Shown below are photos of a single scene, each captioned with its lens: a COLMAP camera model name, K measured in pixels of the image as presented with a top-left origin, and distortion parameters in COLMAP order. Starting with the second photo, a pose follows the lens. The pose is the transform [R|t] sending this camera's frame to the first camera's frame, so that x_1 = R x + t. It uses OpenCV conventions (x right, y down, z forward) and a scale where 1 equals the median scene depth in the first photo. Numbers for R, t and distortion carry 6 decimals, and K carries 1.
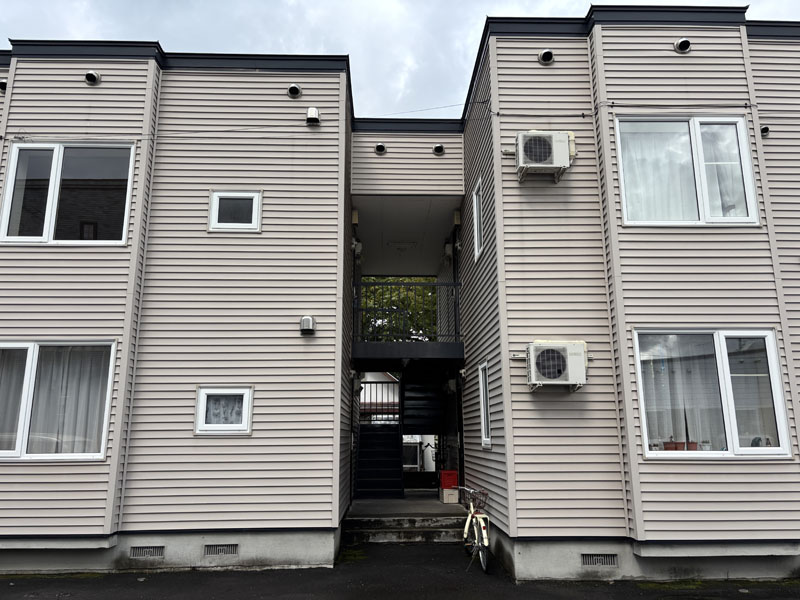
lens RADIAL K [[601.4, 0, 400.1], [0, 601.4, 297.0], [0, 0, 1]] dist [0.016017, -0.017585]
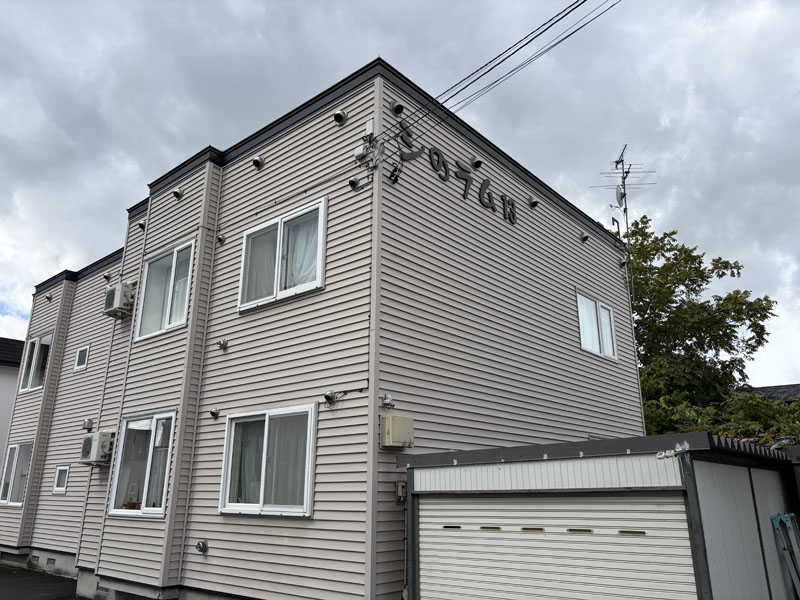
lens RADIAL K [[601.4, 0, 399.6], [0, 601.4, 300.7], [0, 0, 1]] dist [0.016017, -0.017585]
pose [[0.736471, -0.192472, -0.648509, 1.636337], [0.123130, 0.980795, -0.151260, 0.068810], [0.665168, 0.031548, 0.746027, 0.346404]]
